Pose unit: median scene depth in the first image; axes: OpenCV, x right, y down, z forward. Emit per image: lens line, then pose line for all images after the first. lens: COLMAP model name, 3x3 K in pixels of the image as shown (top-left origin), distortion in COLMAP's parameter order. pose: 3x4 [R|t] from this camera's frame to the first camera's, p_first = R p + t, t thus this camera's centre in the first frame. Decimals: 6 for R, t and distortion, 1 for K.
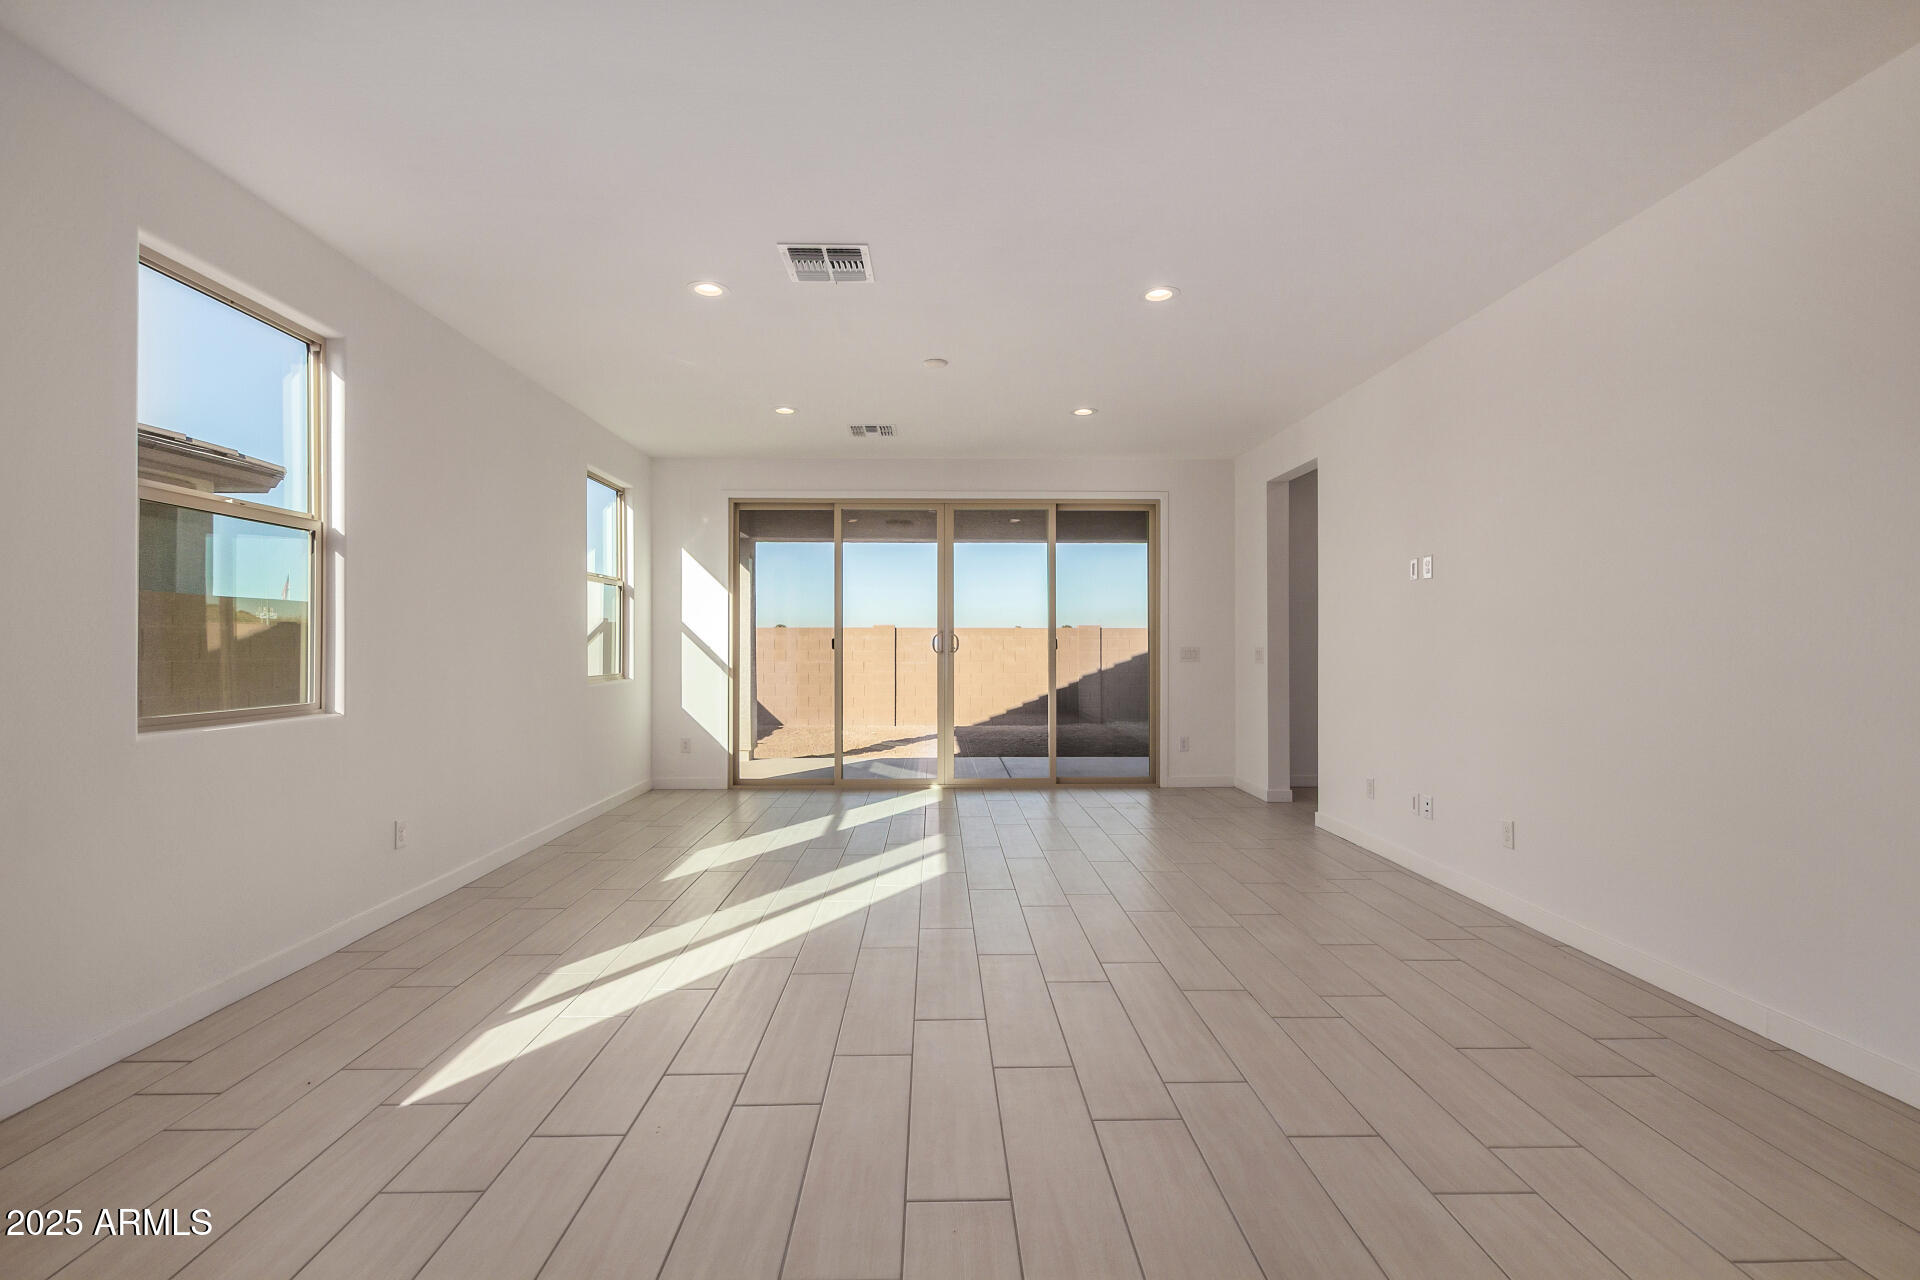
lens RADIAL K [[917.6, 0, 946.3], [0, 917.6, 640.6], [0, 0, 1]] dist [-0.000680, -0.003235]
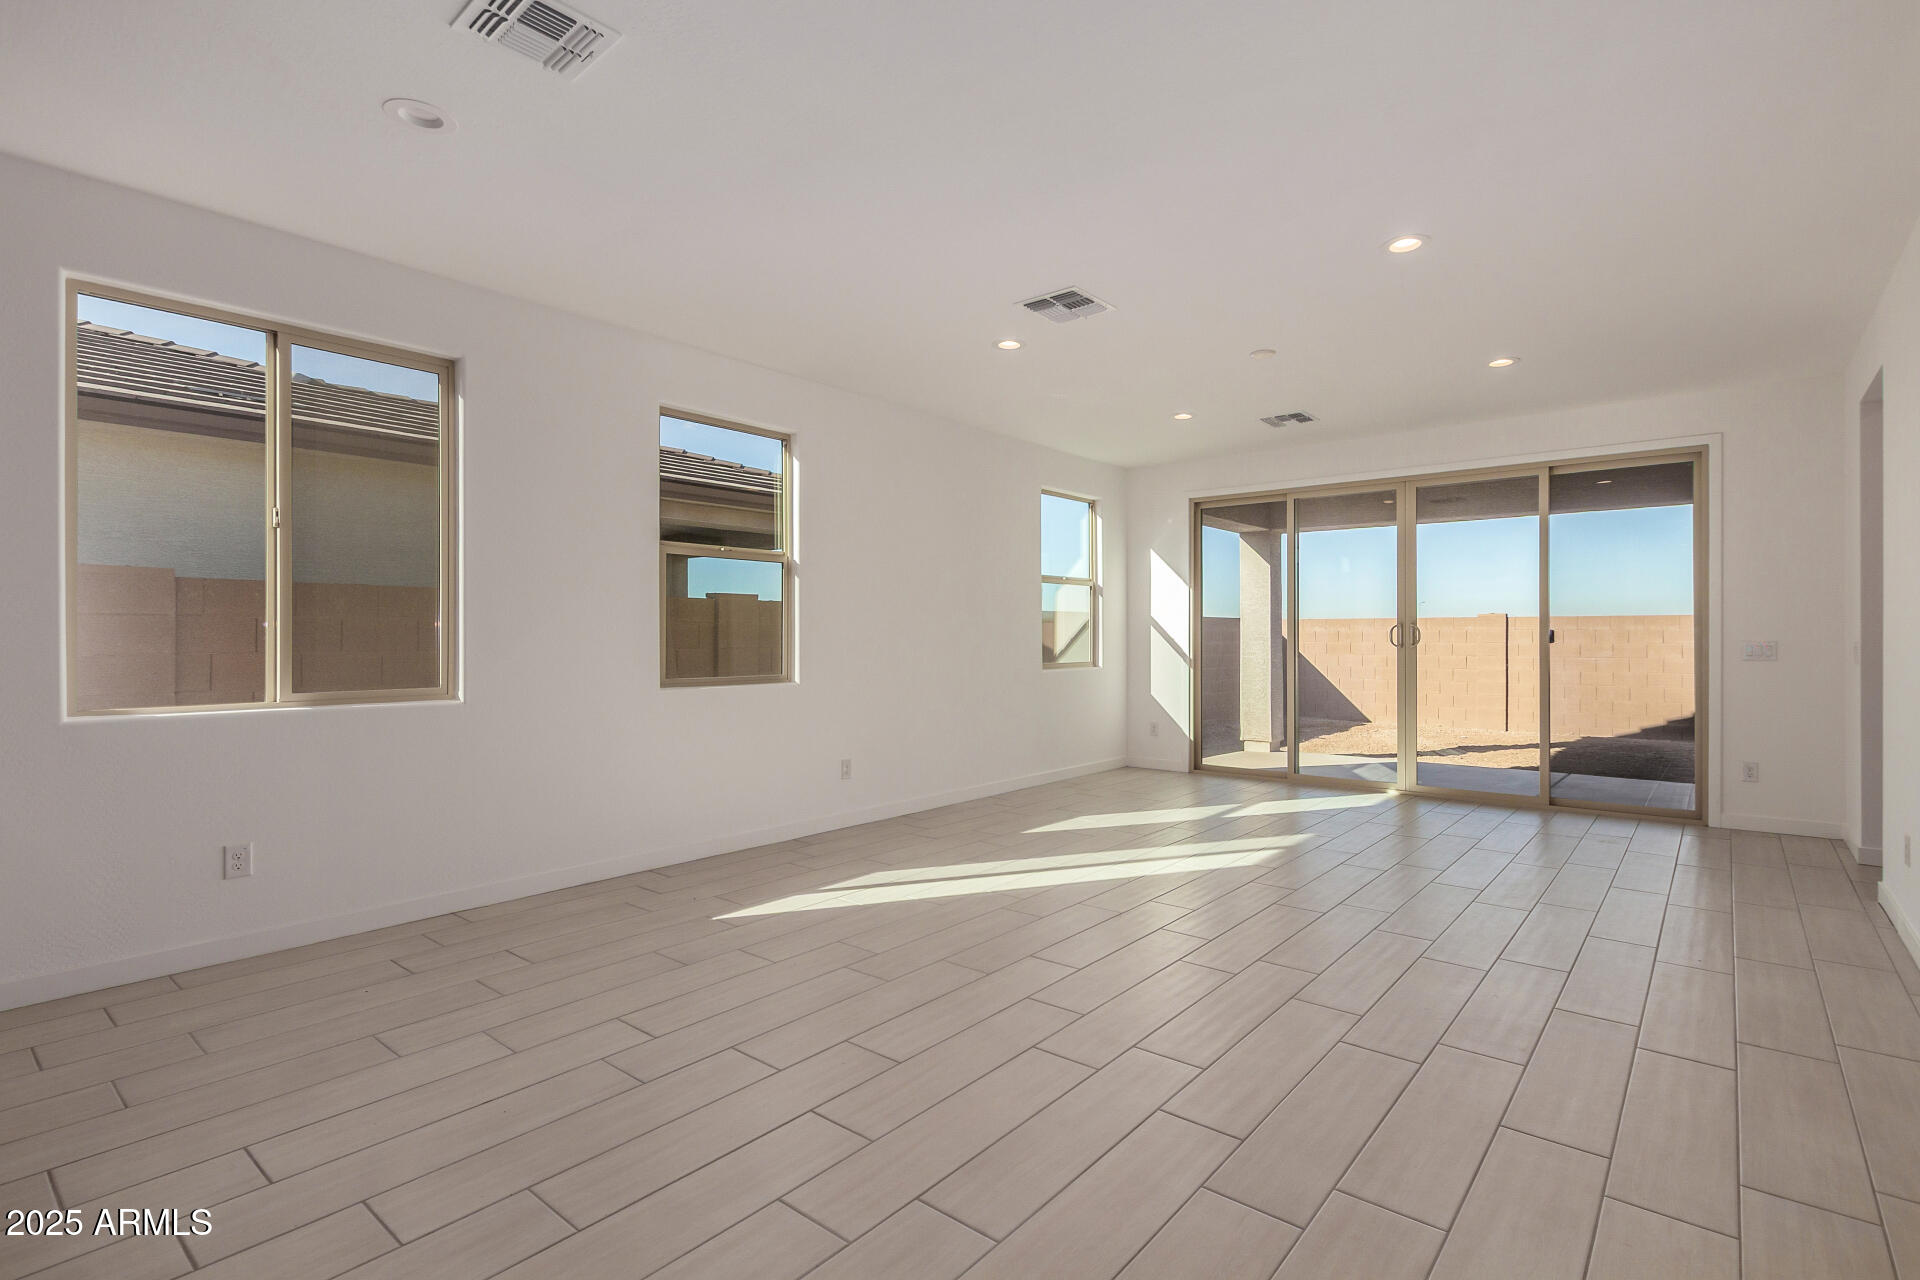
lens RADIAL K [[917.6, 0, 943.3], [0, 917.6, 636.4], [0, 0, 1]] dist [-0.000680, -0.003235]
pose [[0.743934, -0.000022, -0.668253, 0.265257], [0.002968, 0.999990, 0.003271, -0.000484], [0.668246, -0.004417, 0.743927, 0.018706]]
